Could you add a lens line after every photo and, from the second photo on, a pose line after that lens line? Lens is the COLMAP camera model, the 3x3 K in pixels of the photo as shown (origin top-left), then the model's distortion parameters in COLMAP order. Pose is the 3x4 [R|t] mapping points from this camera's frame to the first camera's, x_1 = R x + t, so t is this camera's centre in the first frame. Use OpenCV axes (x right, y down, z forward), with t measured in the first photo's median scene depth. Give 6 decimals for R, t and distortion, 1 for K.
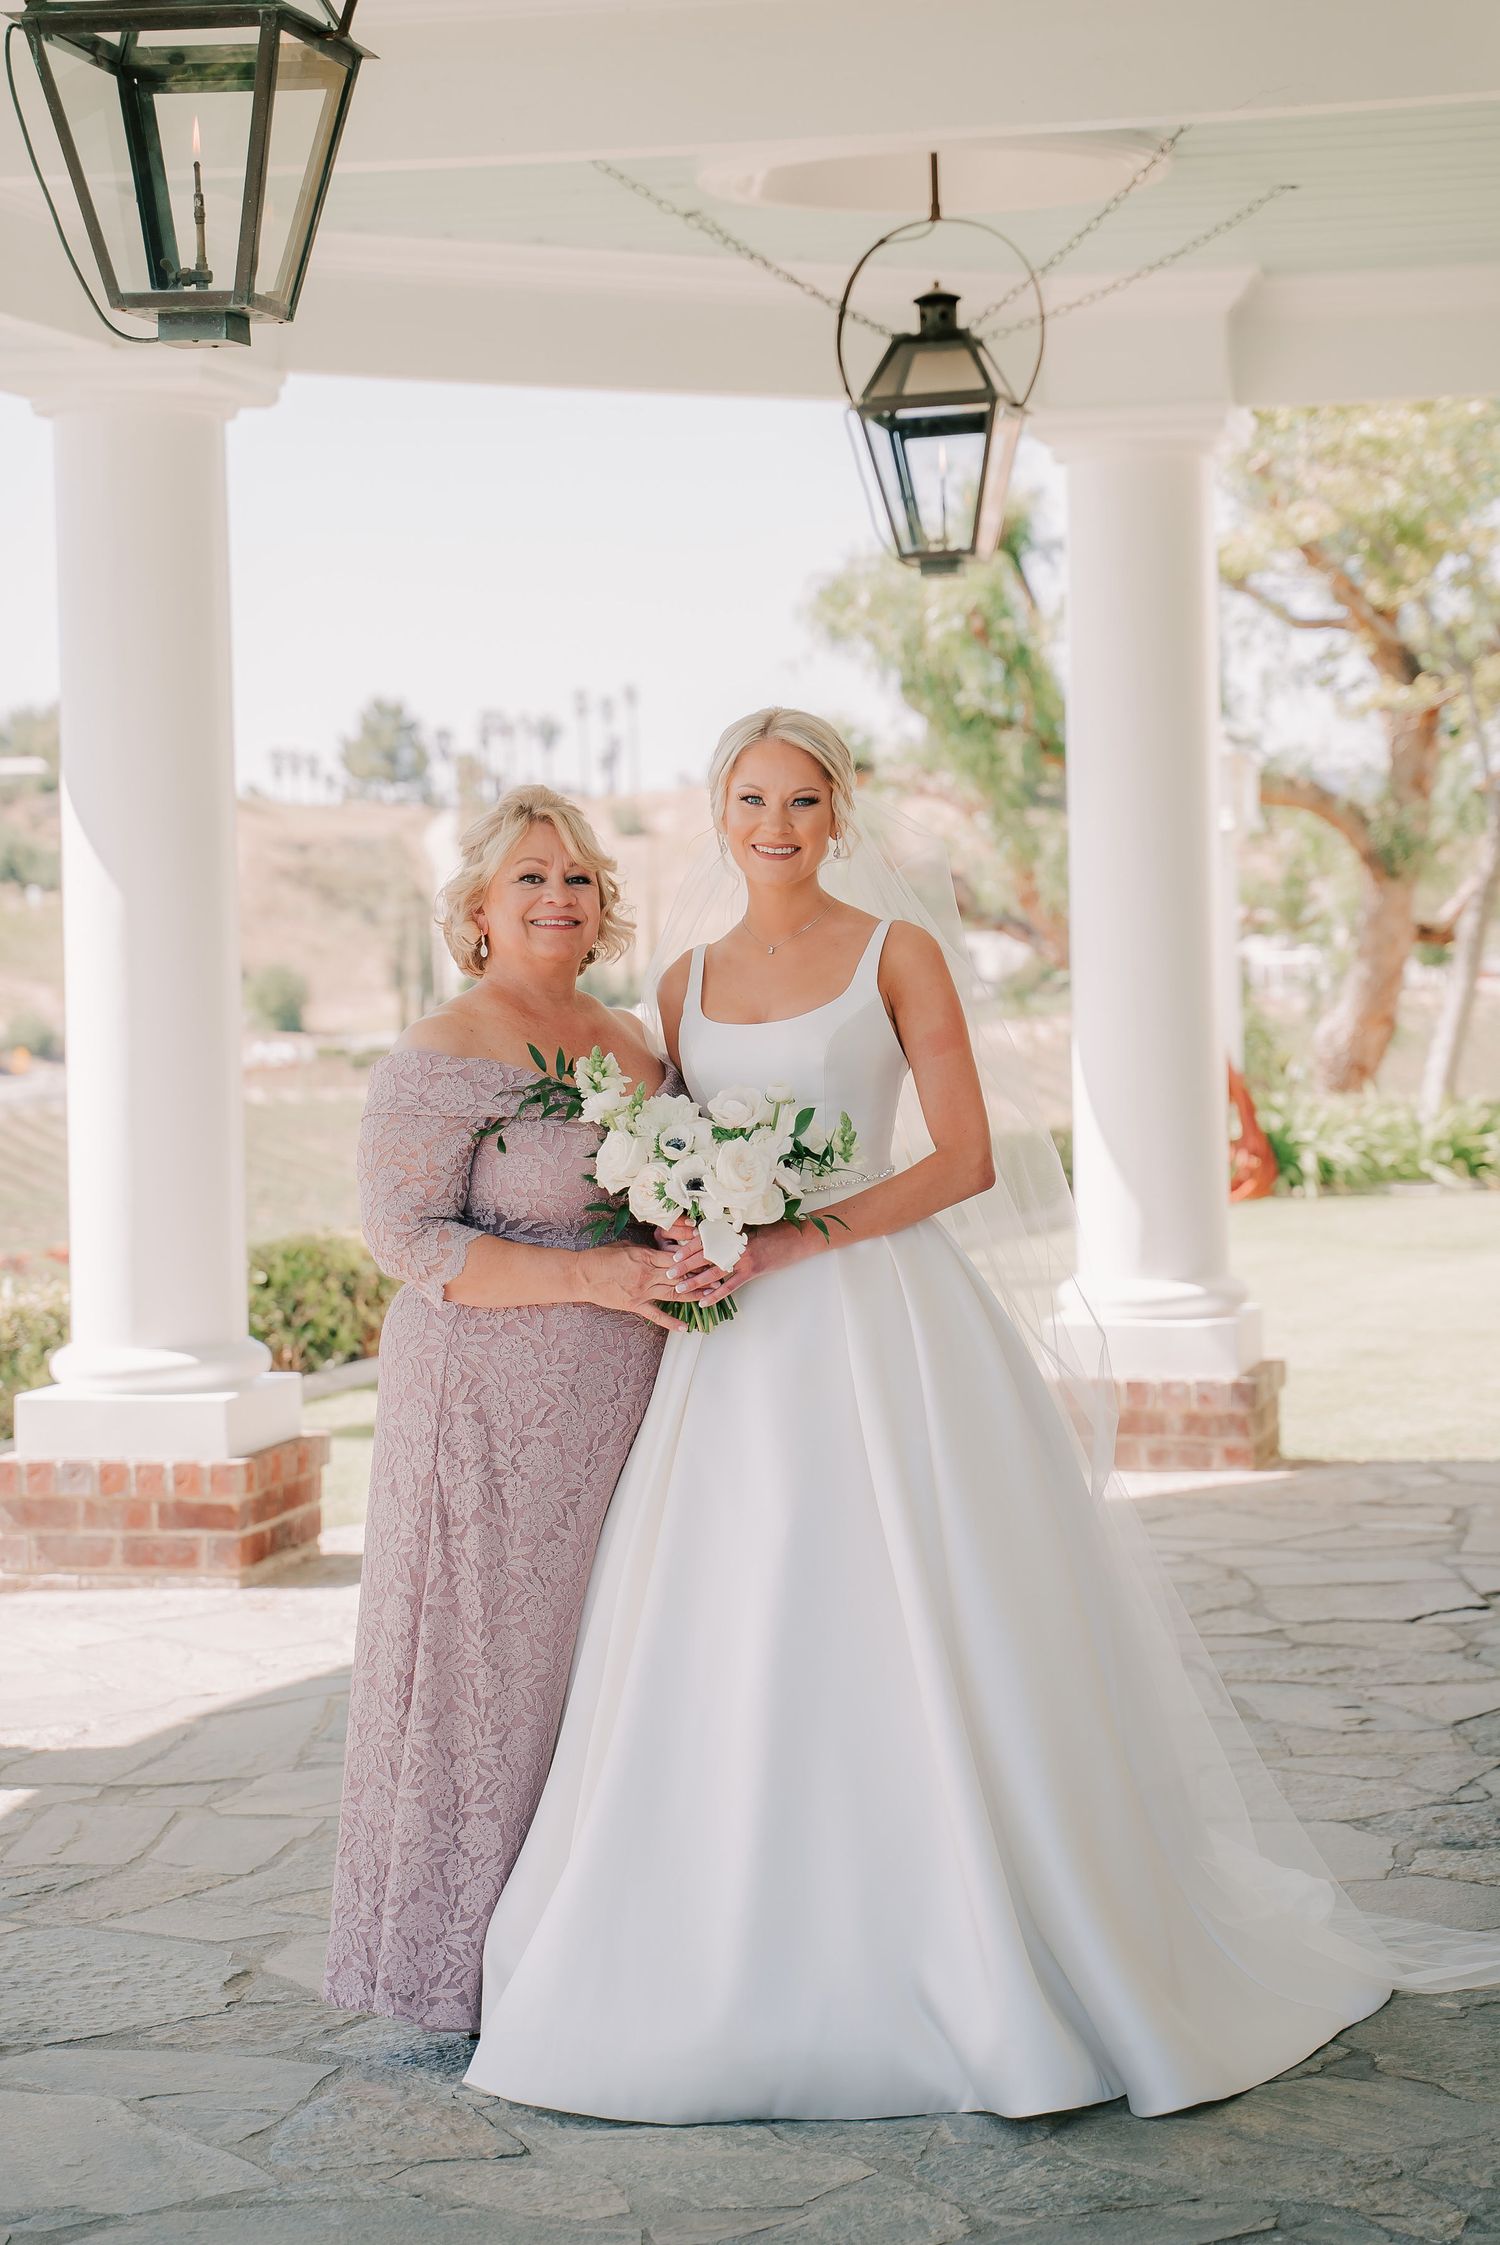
lens RADIAL K [[4702.9, 0, 749.2], [0, 4702.9, 1141.7], [0, 0, 1]] dist [0.096201, 0.000000]
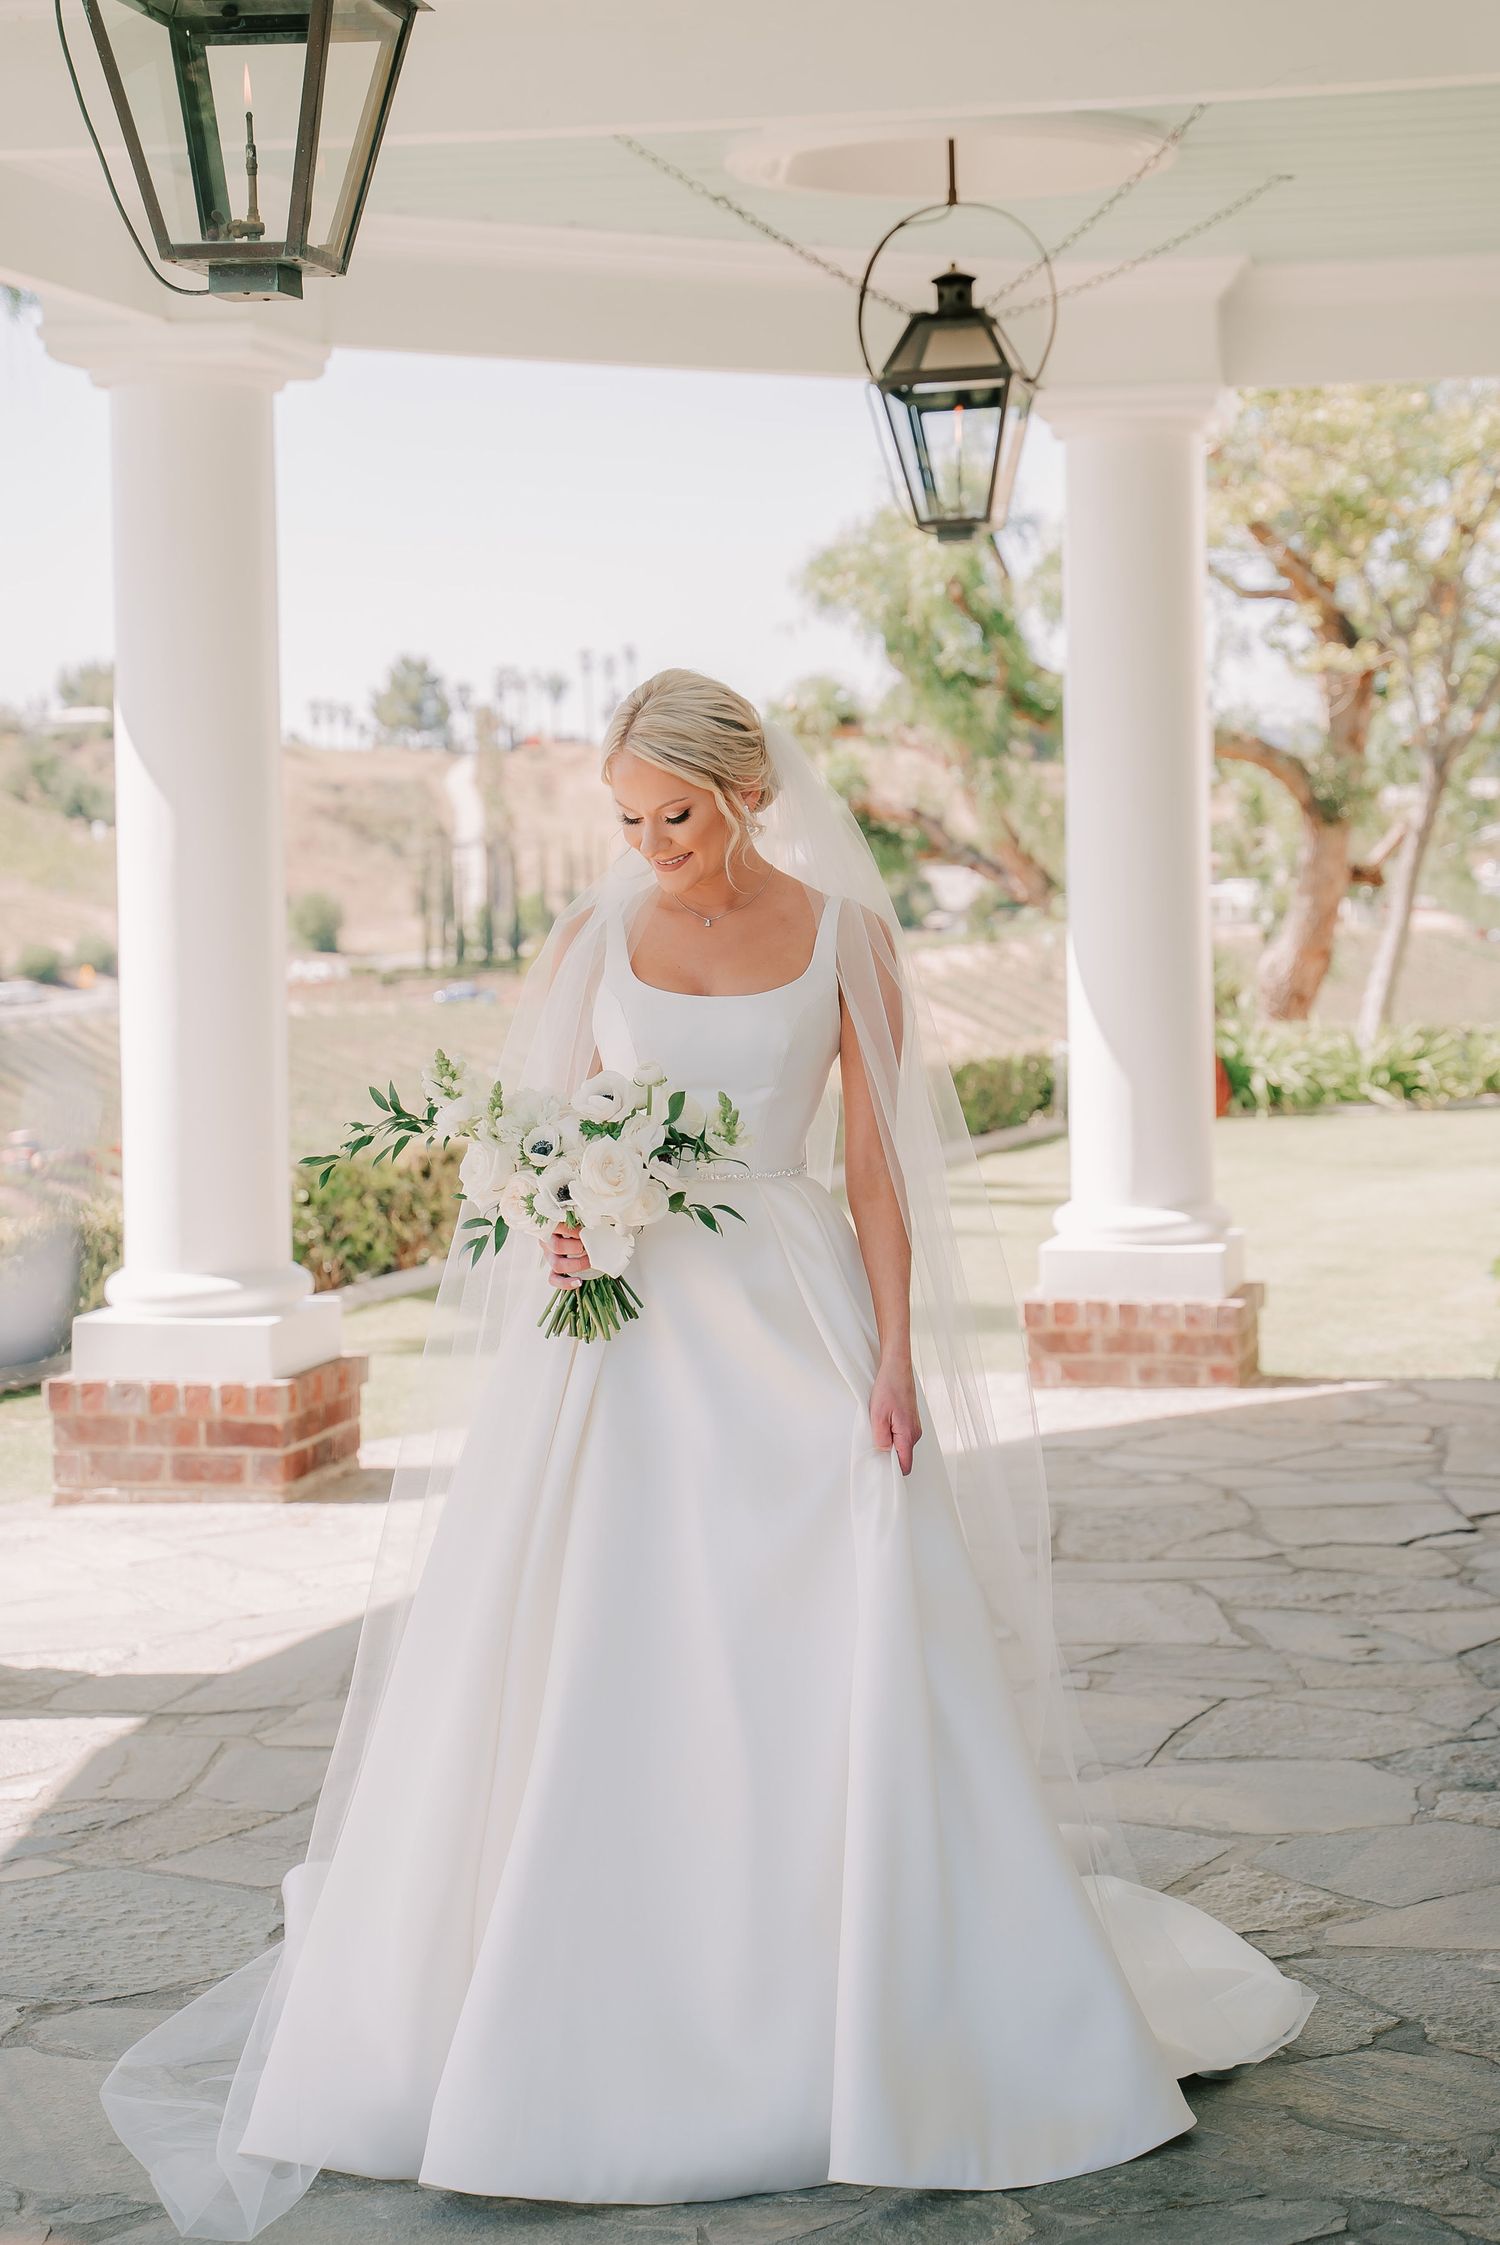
lens RADIAL K [[3875.7, 0, 755.0], [0, 3875.7, 1044.2], [0, 0, 1]] dist [0.037535, 0.000000]
pose [[0.999883, 0.004102, 0.014762, -0.015974], [-0.004187, 0.999975, 0.005716, -0.013002], [-0.014739, -0.005777, 0.999875, 0.133080]]
